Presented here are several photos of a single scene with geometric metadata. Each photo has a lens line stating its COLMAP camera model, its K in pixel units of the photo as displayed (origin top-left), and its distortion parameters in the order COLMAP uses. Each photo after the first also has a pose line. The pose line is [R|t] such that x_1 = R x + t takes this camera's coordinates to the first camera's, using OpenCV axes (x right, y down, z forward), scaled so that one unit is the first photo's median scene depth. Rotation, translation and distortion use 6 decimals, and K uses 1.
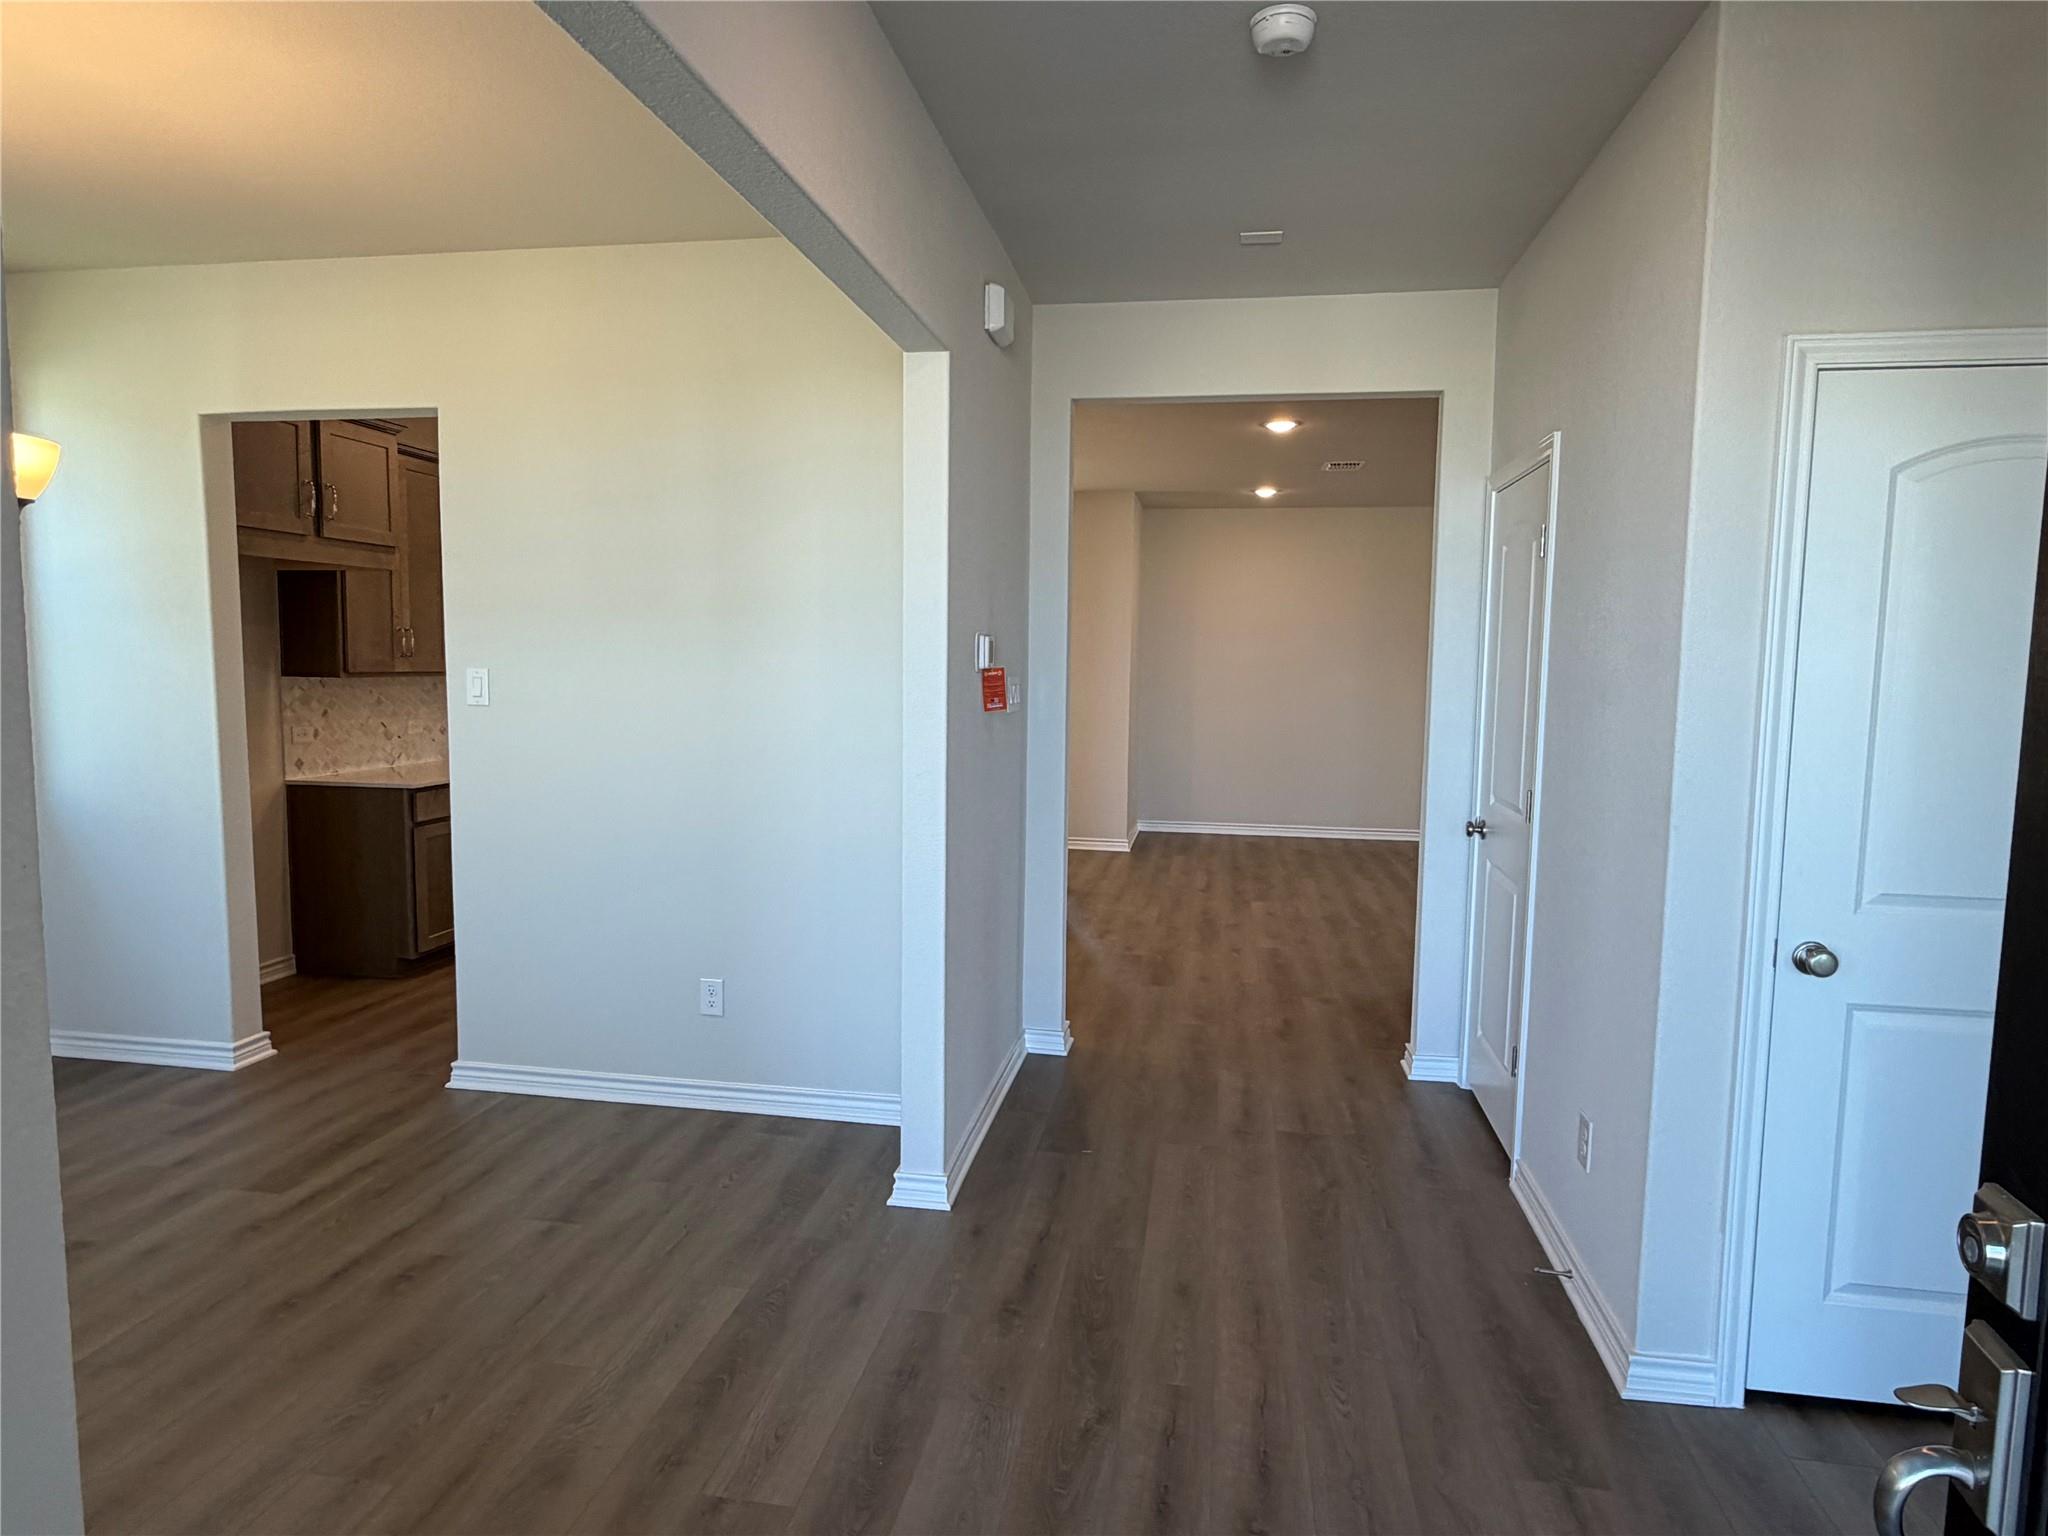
lens RADIAL K [[1174.2, 0, 1018.9], [0, 1174.2, 775.1], [0, 0, 1]] dist [0.013776, 0.000243]
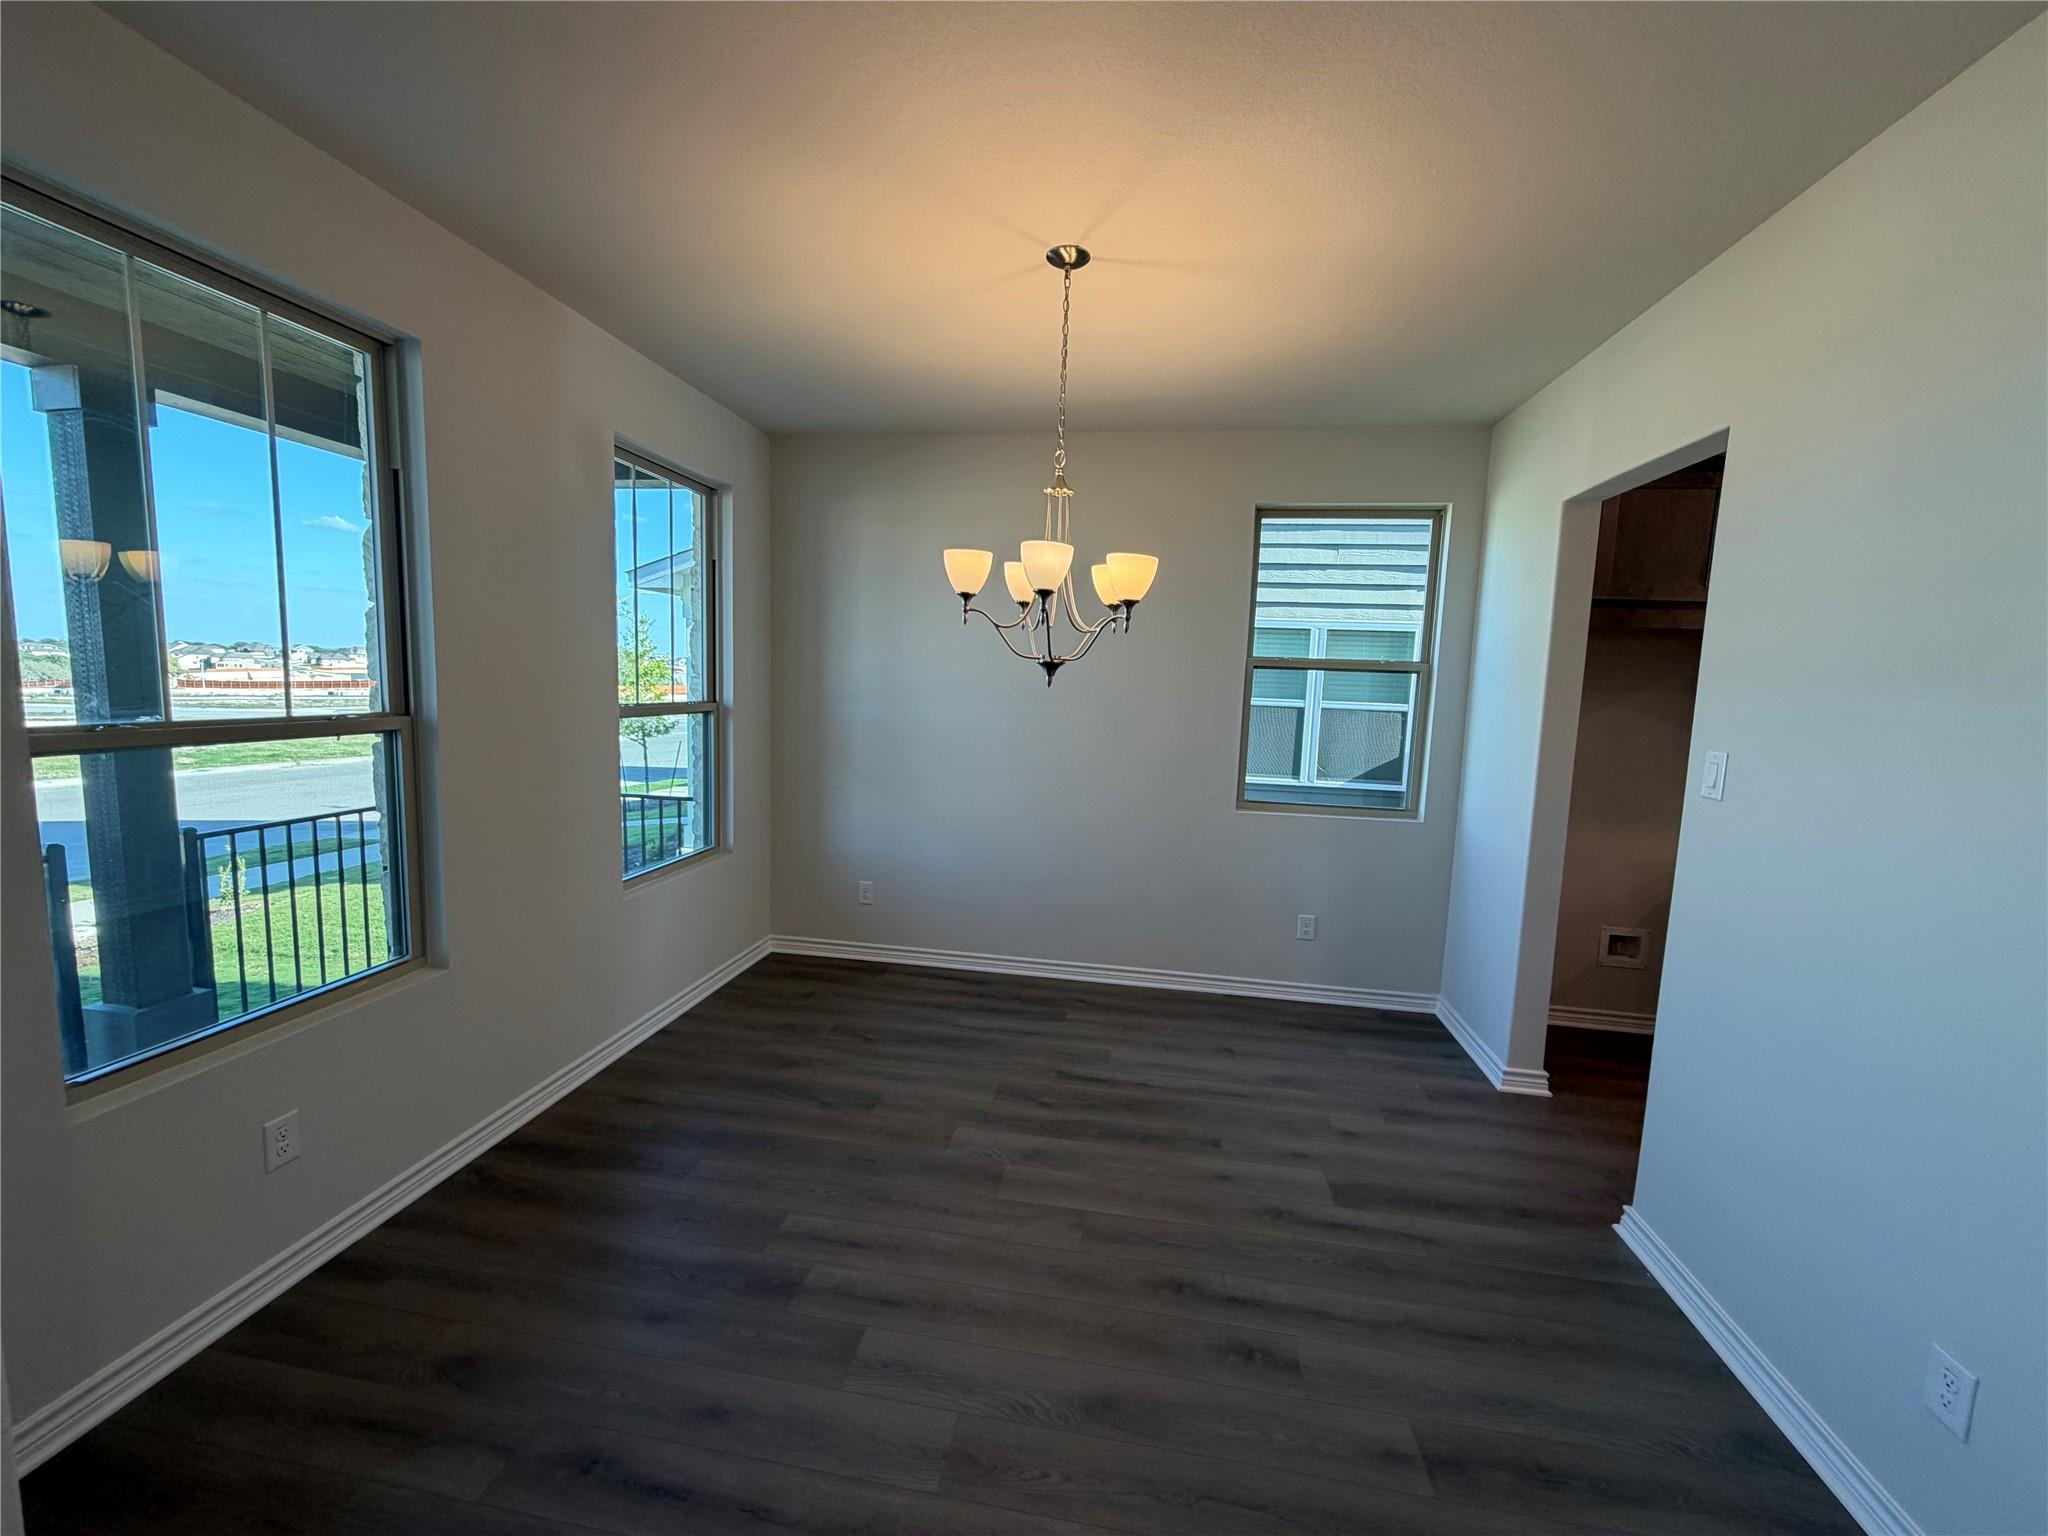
lens RADIAL K [[820.1, 0, 1017.2], [0, 820.1, 766.2], [0, 0, 1]] dist [0.005644, 0.000216]
pose [[0.006135, 0.097229, -0.995243, 0.100005], [-0.131681, 0.986673, 0.095580, -0.085690], [0.991273, 0.130469, 0.018857, 0.628919]]
